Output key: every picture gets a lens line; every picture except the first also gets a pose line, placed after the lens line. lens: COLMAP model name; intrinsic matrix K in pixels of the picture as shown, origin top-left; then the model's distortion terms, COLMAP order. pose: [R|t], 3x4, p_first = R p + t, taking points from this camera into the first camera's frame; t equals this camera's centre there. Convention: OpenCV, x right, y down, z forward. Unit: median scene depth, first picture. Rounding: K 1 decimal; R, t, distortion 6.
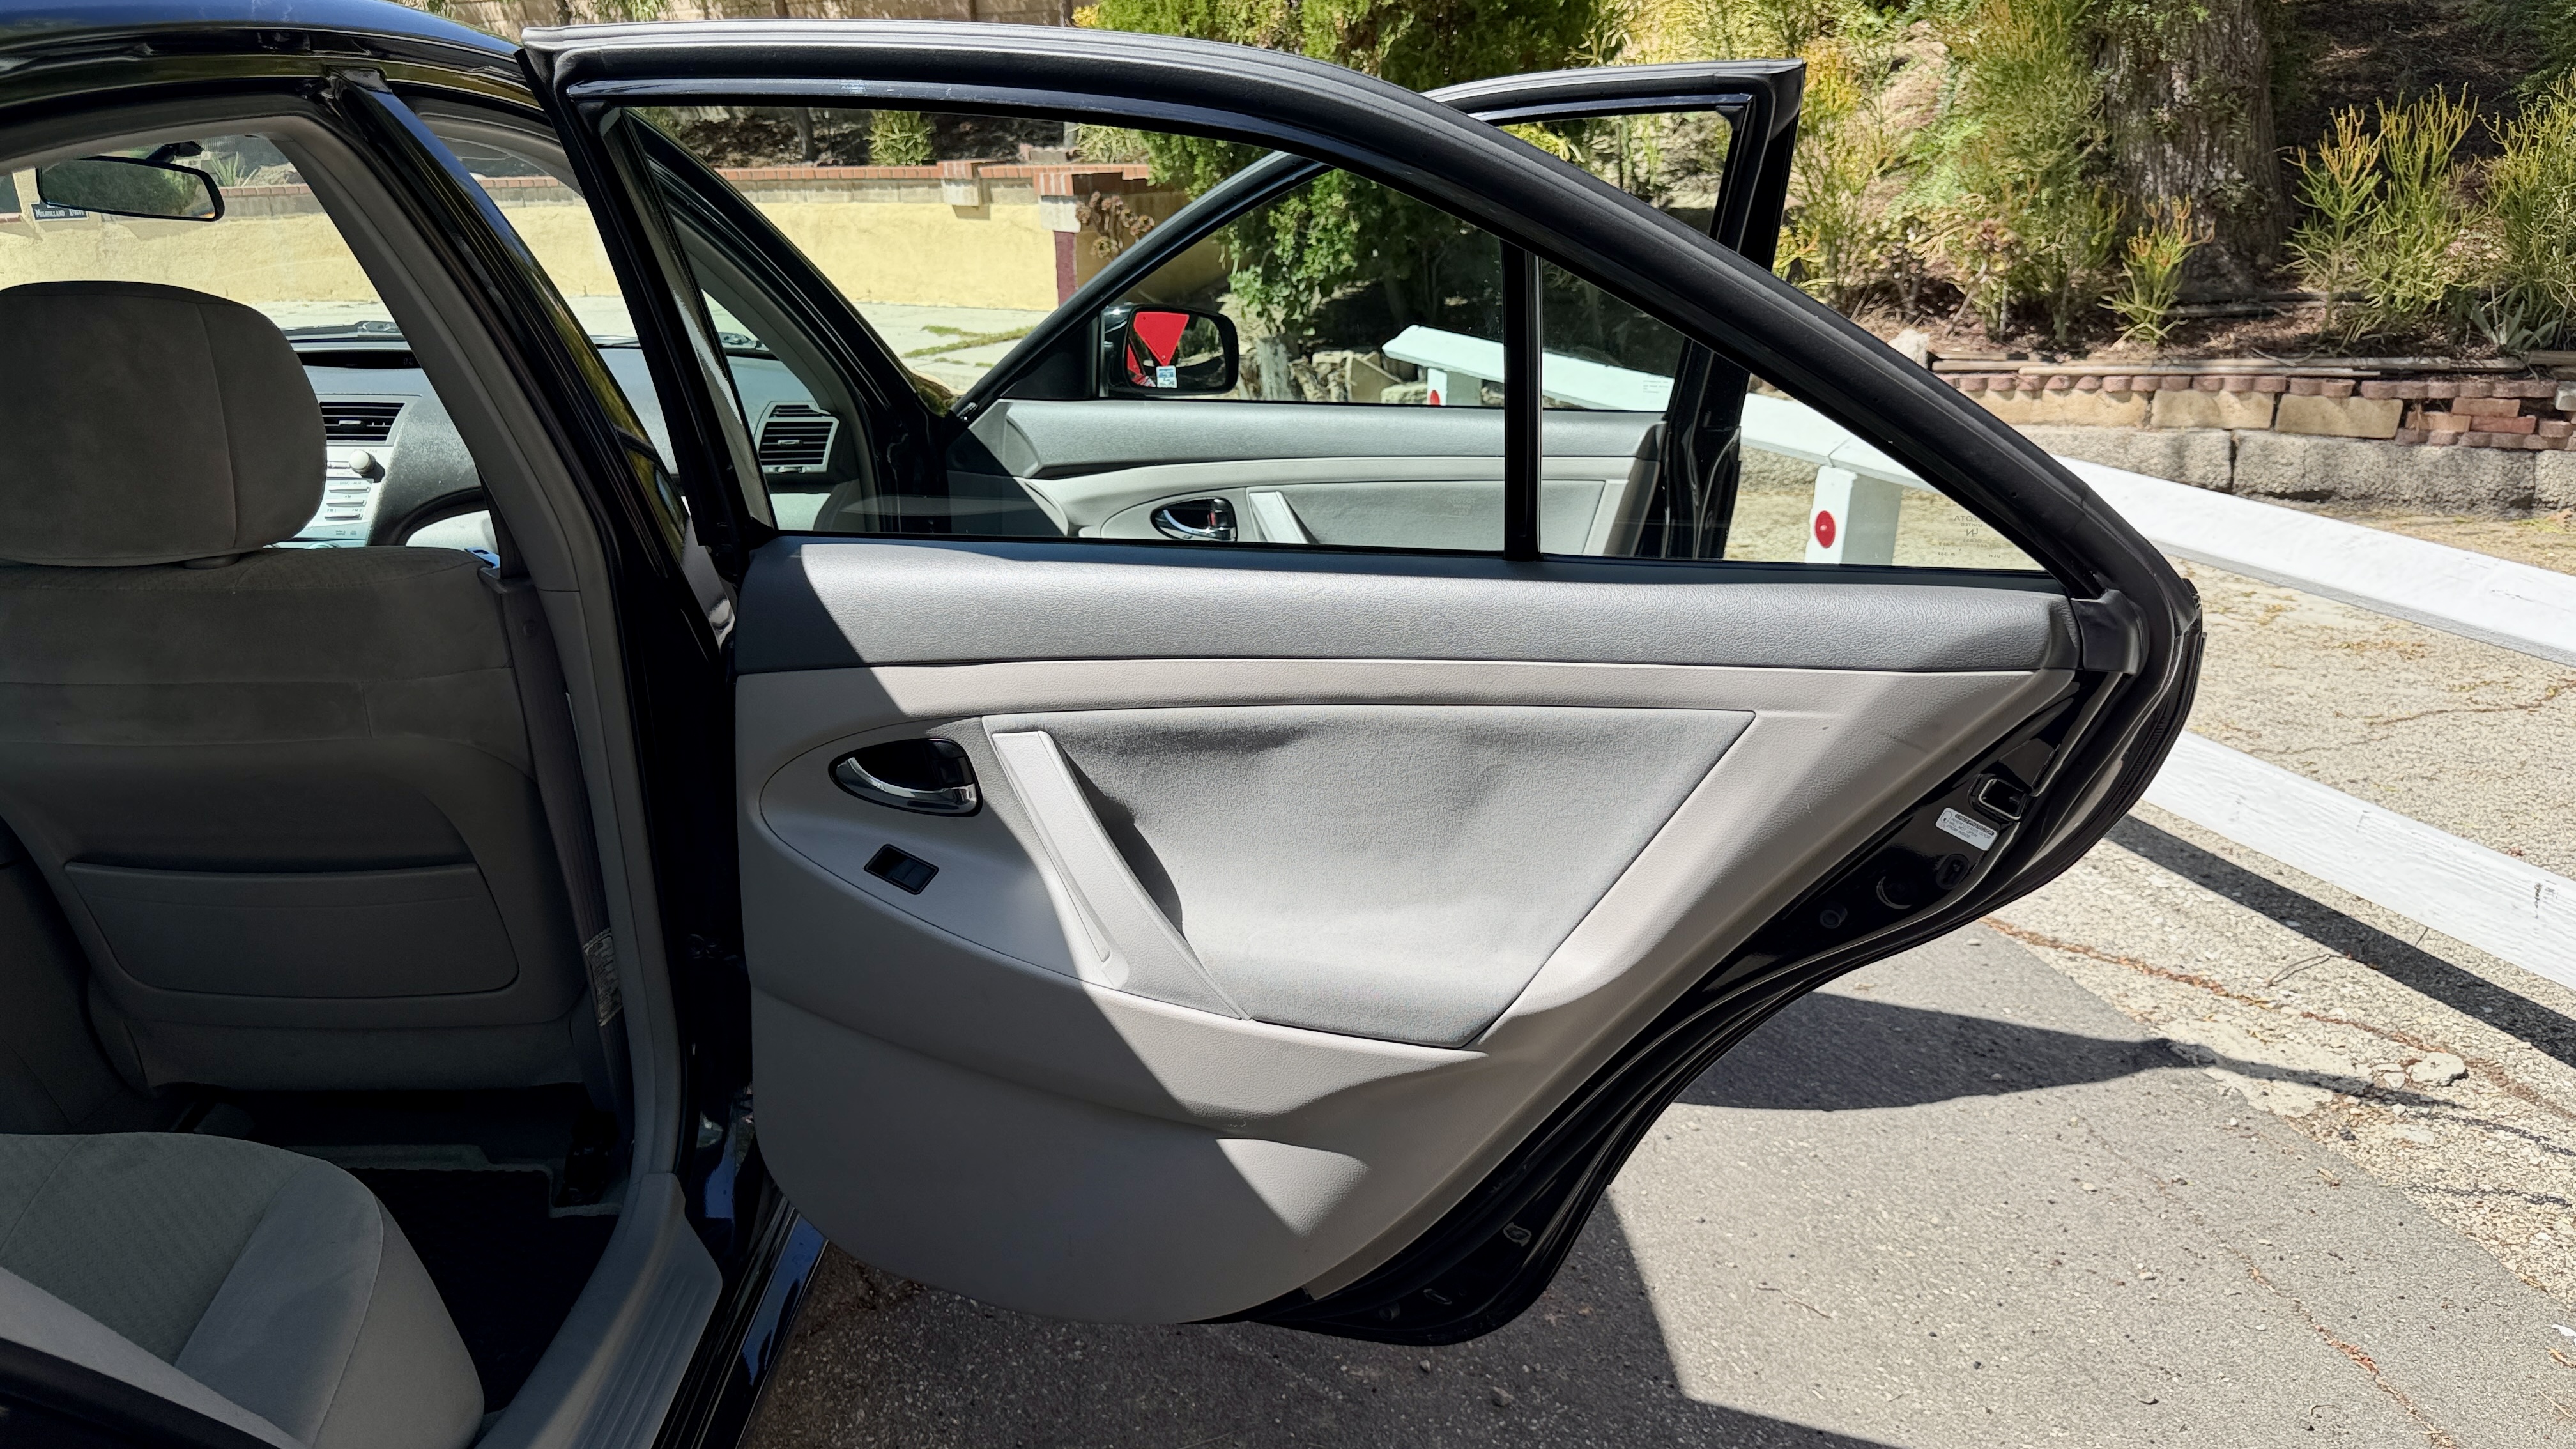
lens RADIAL K [[1822.5, 0, 1277.4], [0, 1822.5, 769.1], [0, 0, 1]] dist [0.058427, -0.083870]
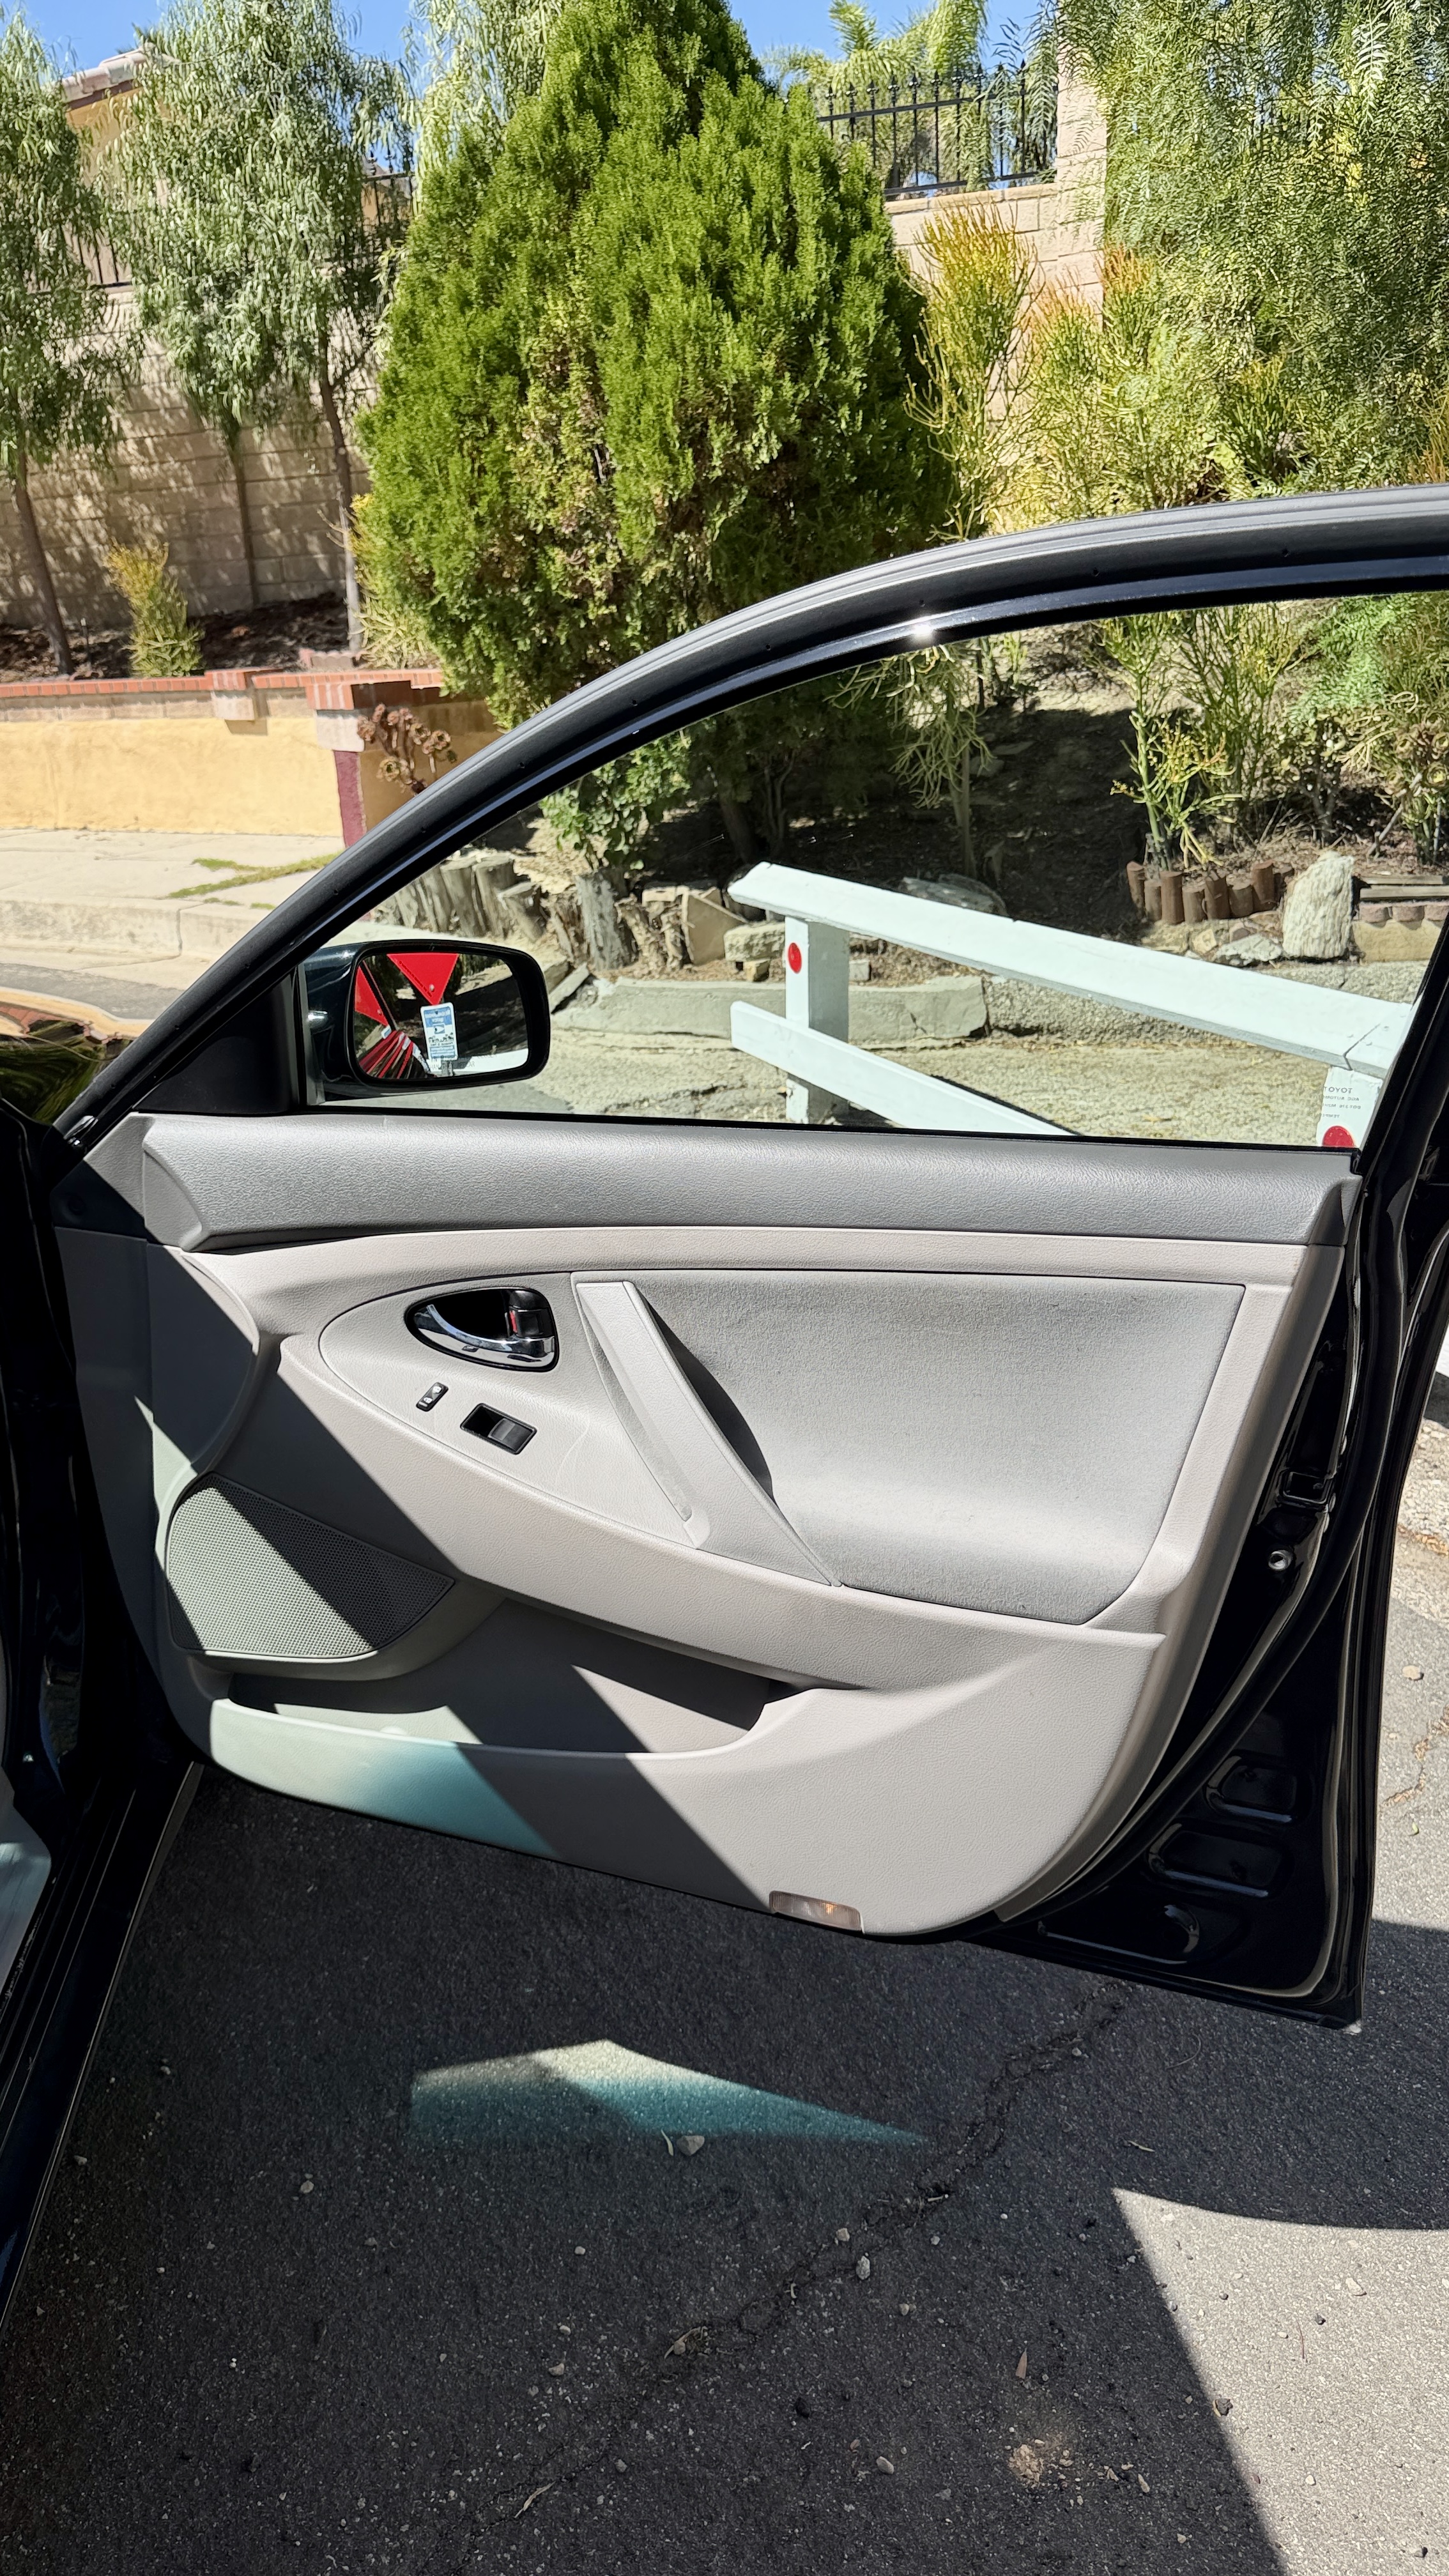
lens RADIAL K [[1838.8, 0, 731.2], [0, 1838.8, 1327.1], [0, 0, 1]] dist [-0.007678, -0.009296]
pose [[0.997186, -0.040746, 0.062931, -0.001268], [0.038885, 0.998778, 0.030517, -0.049563], [-0.064097, -0.027985, 0.997551, 0.140548]]
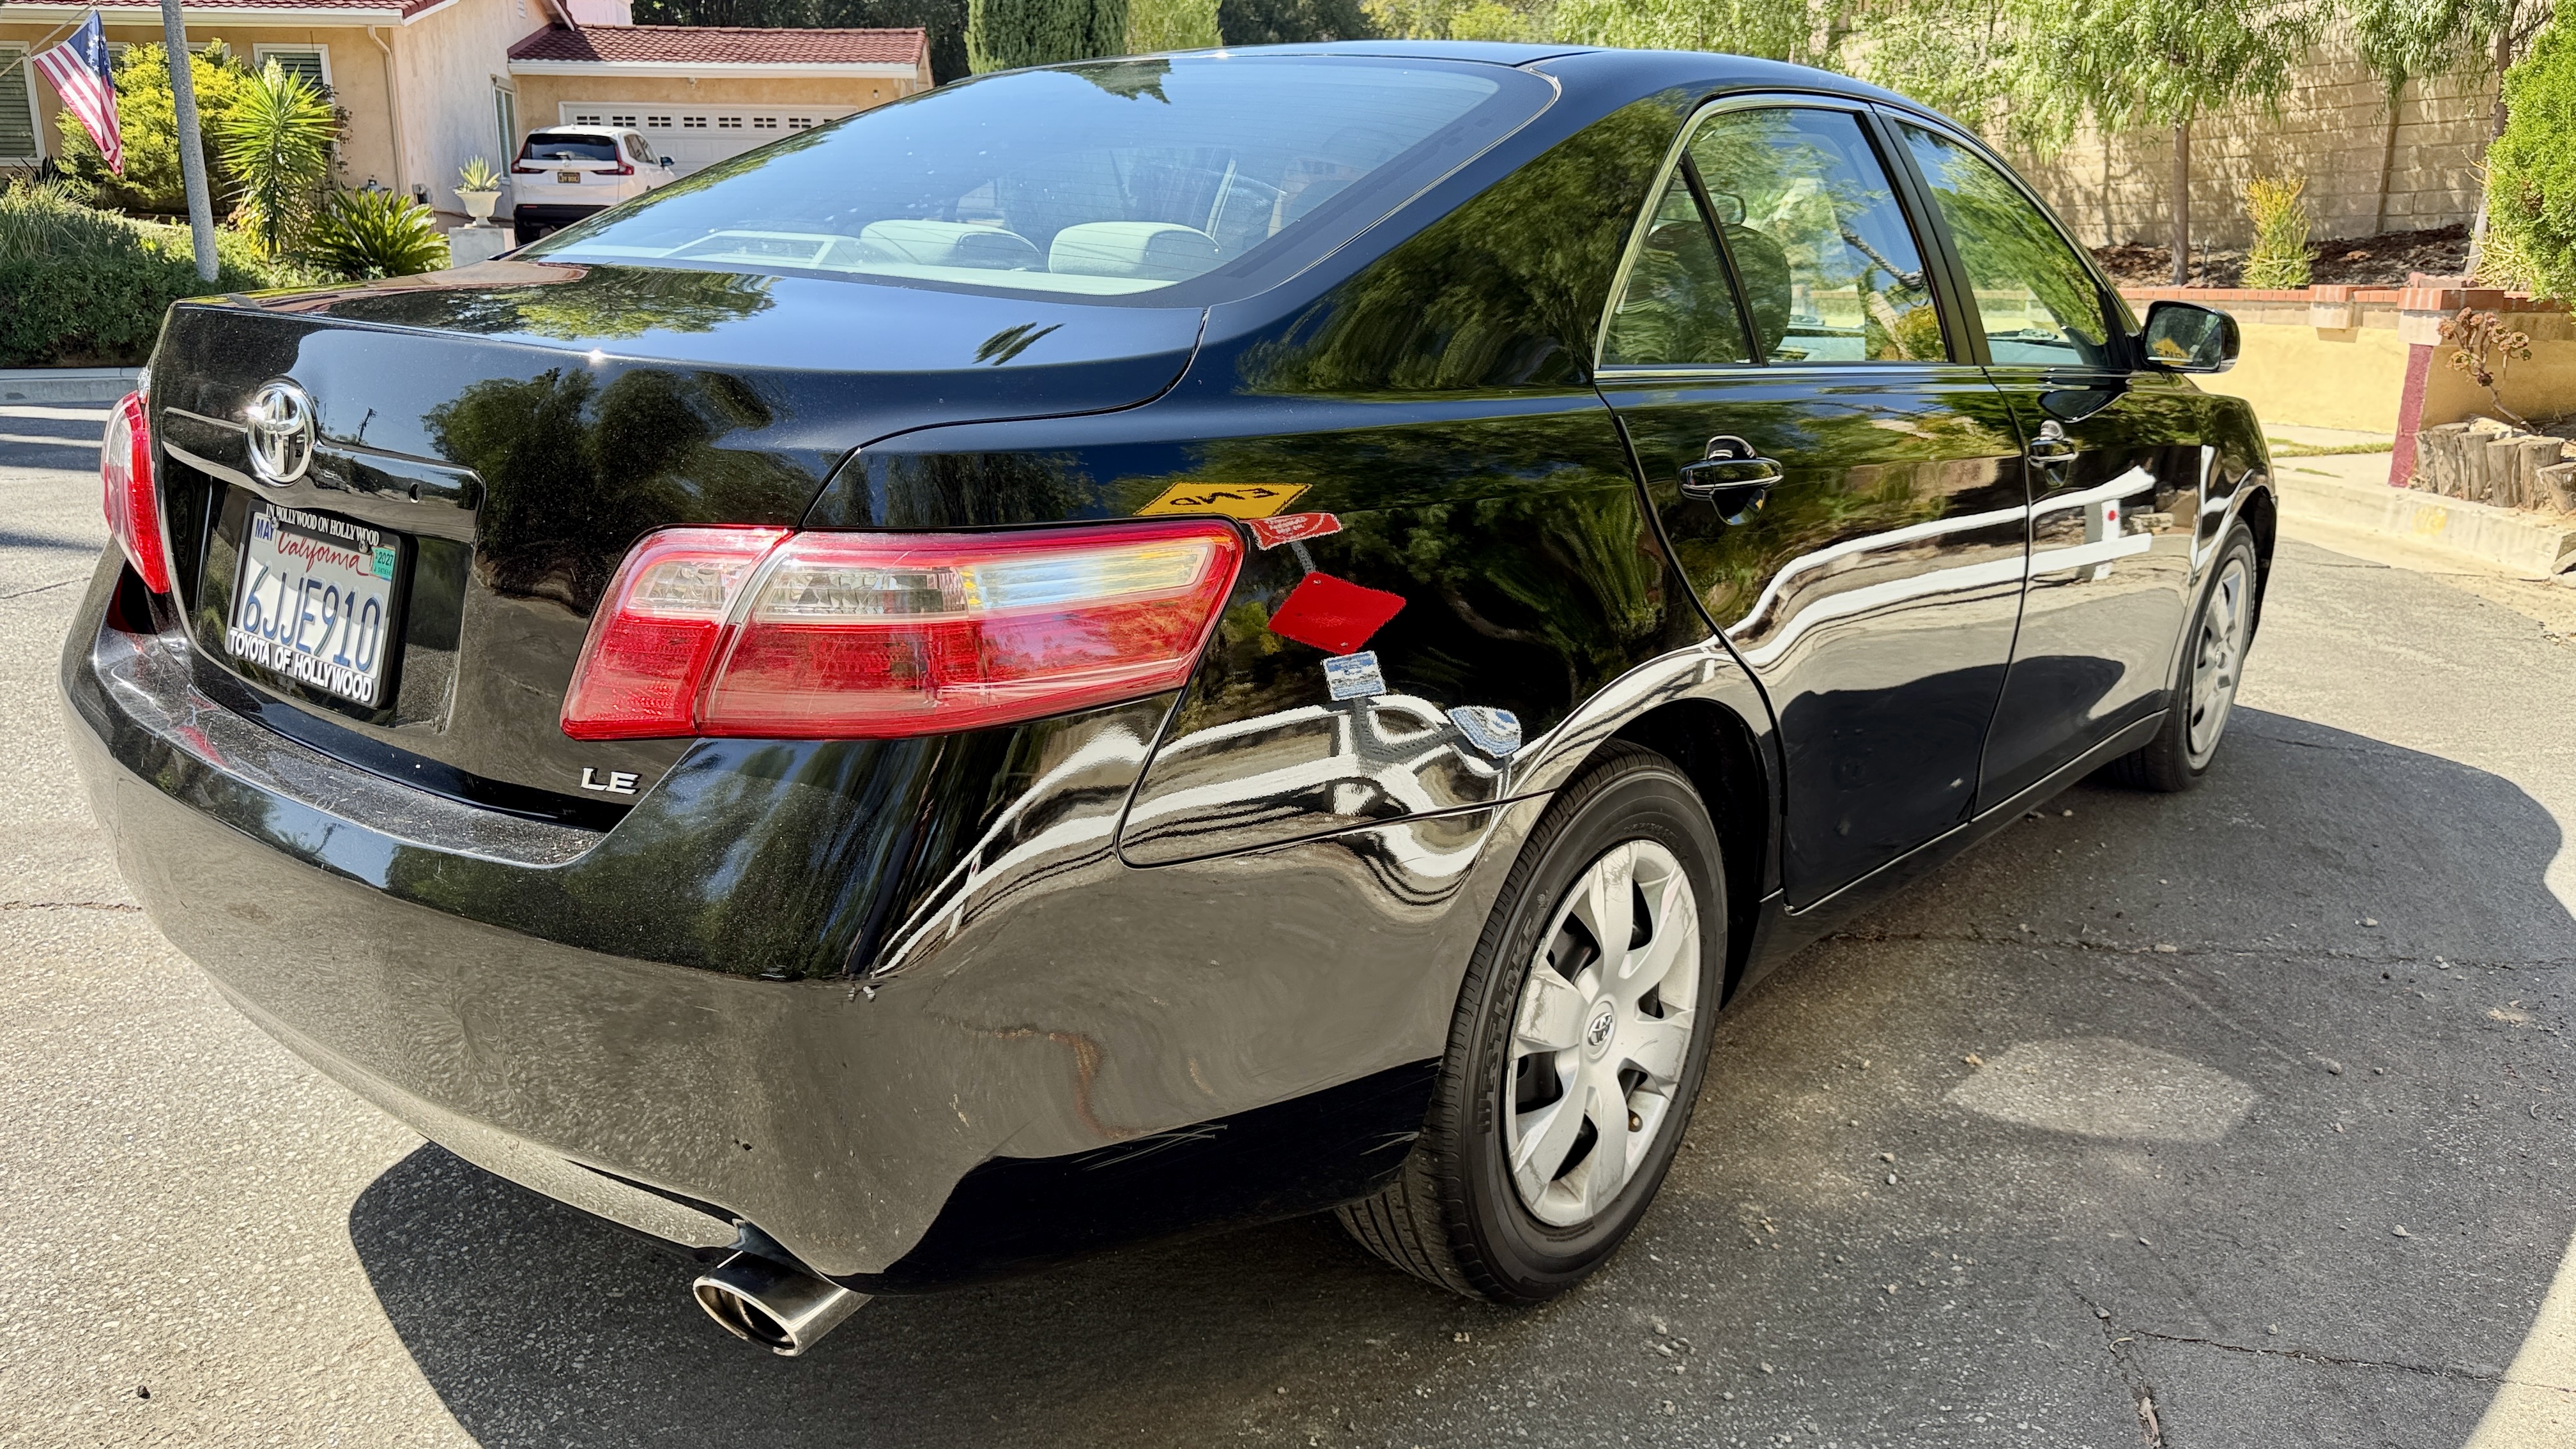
lens RADIAL K [[1826.5, 0, 1291.8], [0, 1826.5, 726.3], [0, 0, 1]] dist [0.007111, -0.007730]
pose [[0.771291, 0.184526, -0.609148, 0.061677], [-0.239578, 0.970833, -0.009260, 0.073913], [0.589672, 0.153080, 0.793003, -0.139344]]
